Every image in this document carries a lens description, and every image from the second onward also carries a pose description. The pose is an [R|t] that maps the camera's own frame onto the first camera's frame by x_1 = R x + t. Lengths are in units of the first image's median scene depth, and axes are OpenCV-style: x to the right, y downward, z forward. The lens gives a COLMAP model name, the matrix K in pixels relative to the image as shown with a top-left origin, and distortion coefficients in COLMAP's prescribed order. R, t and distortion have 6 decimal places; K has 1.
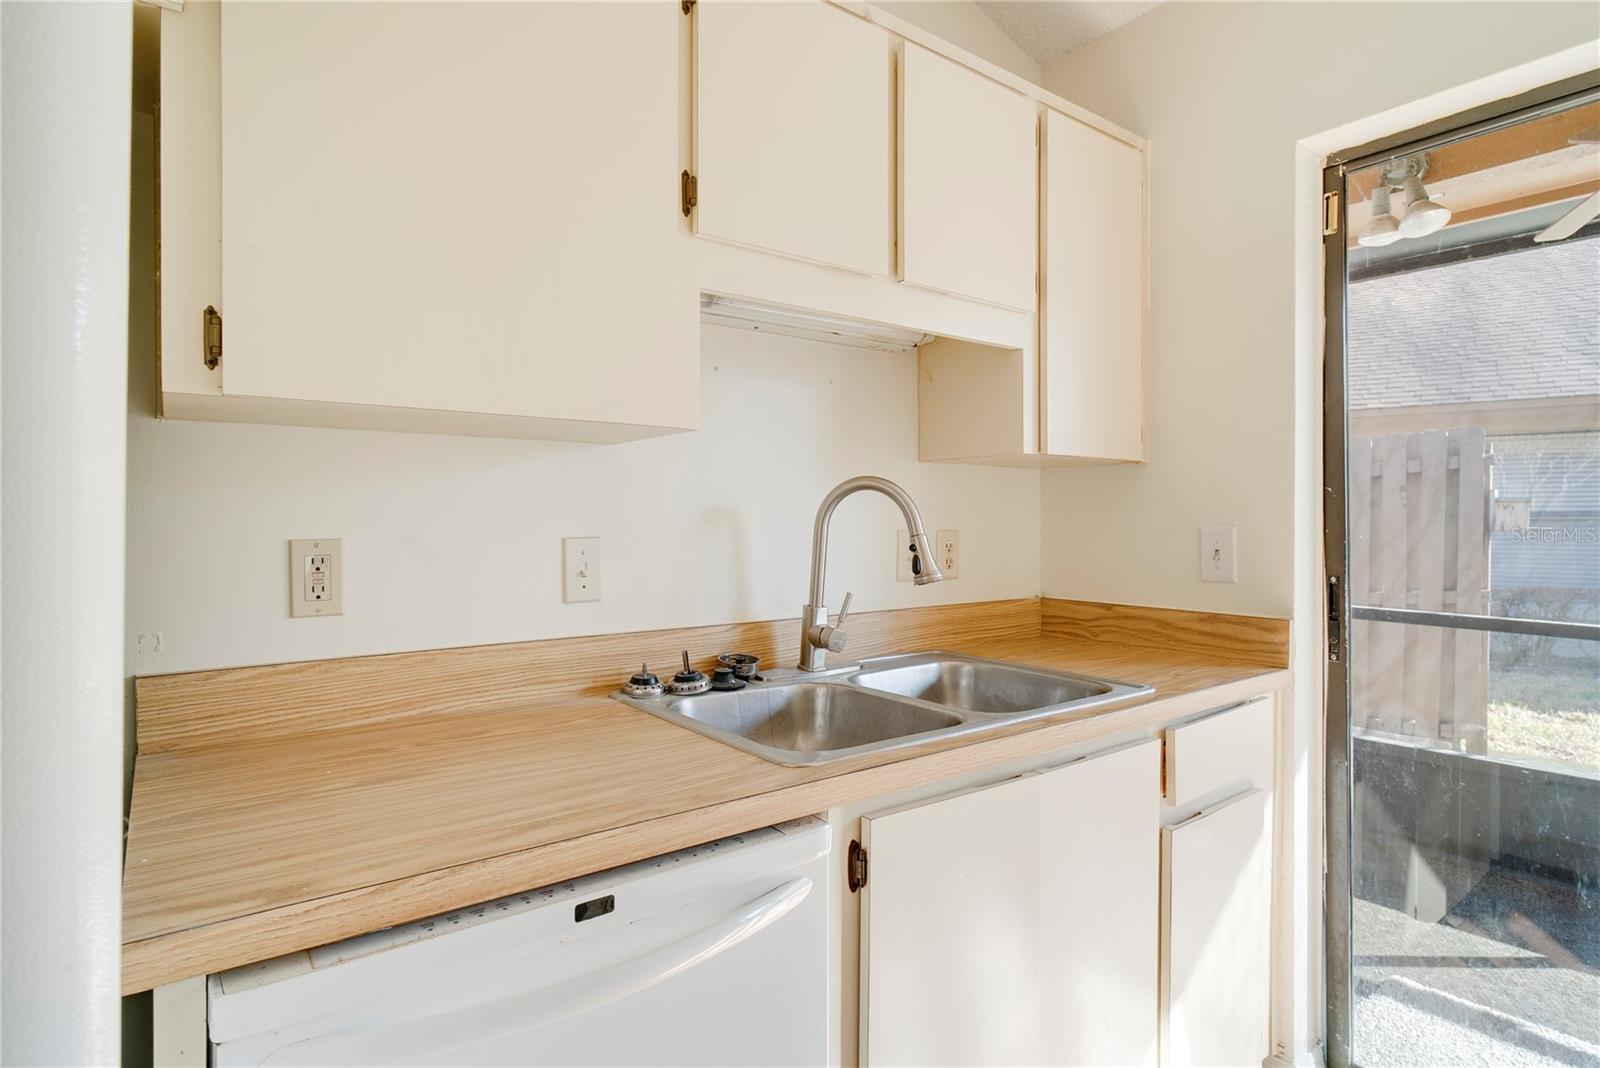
lens RADIAL K [[844.0, 0, 793.5], [0, 844.0, 533.5], [0, 0, 1]] dist [-0.005961, 0.000094]
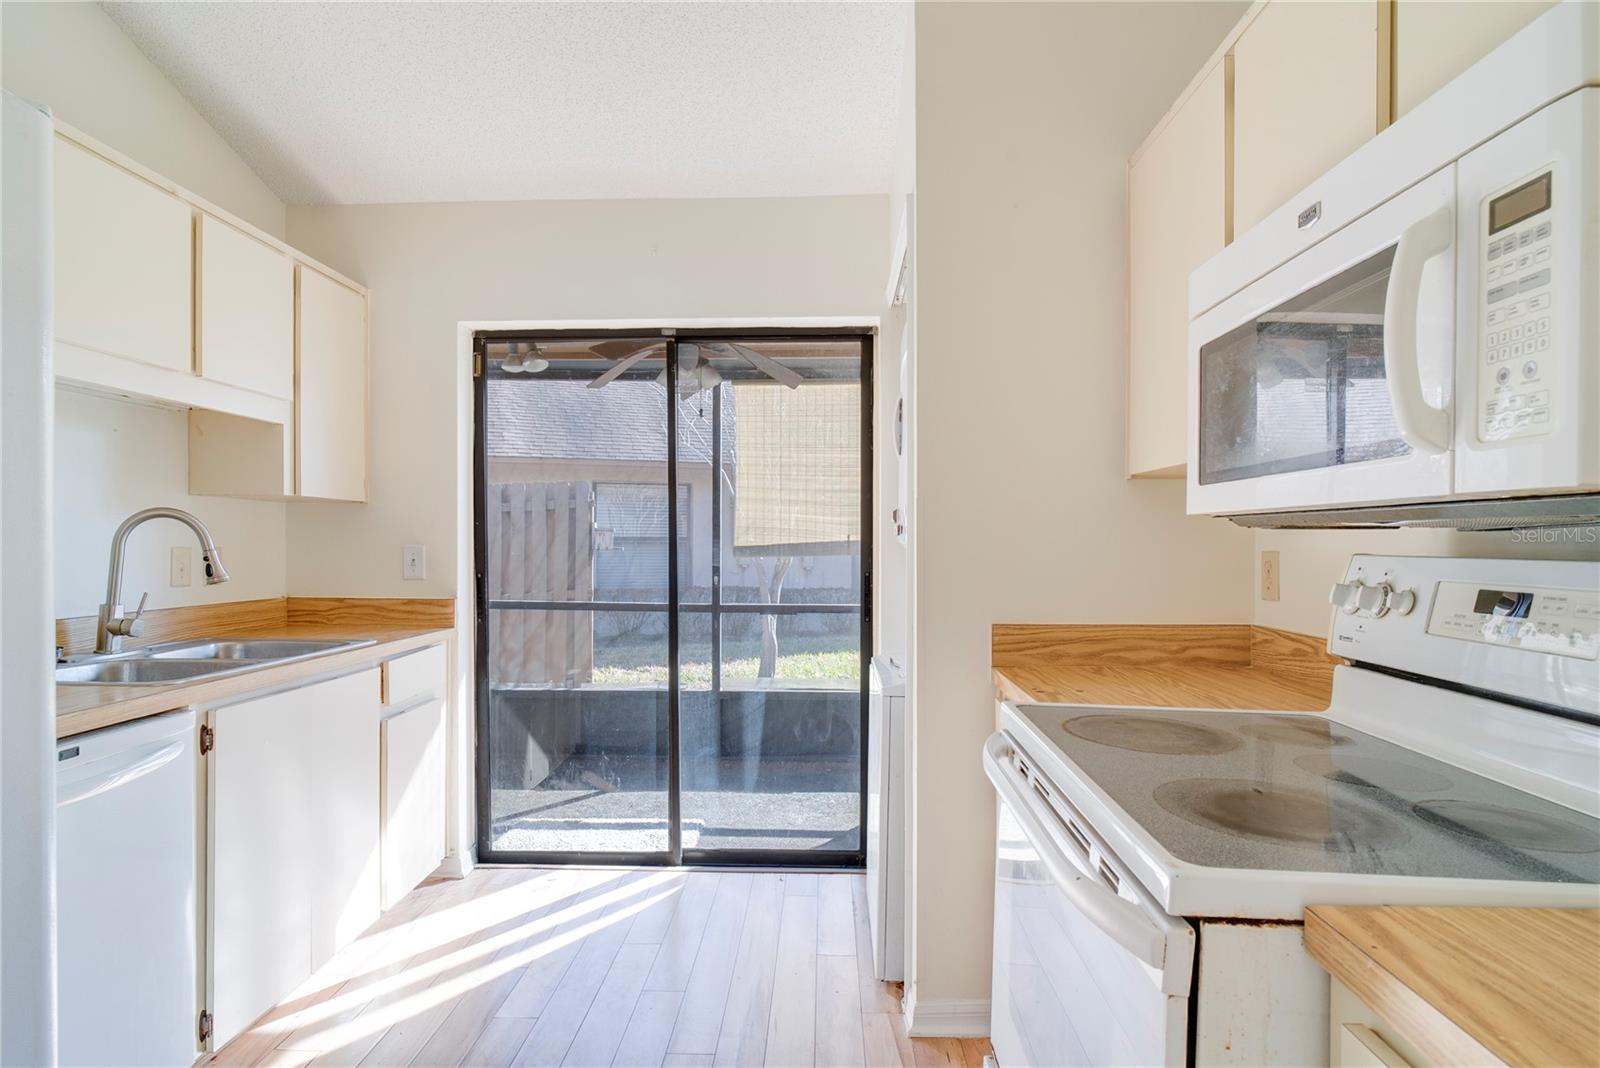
lens RADIAL K [[844.0, 0, 795.6], [0, 844.0, 545.2], [0, 0, 1]] dist [-0.005961, 0.000094]
pose [[0.634521, 0.001982, 0.772903, -0.293754], [0.007728, 0.999930, -0.008908, 0.012779], [-0.772867, 0.011625, 0.634462, -0.617216]]
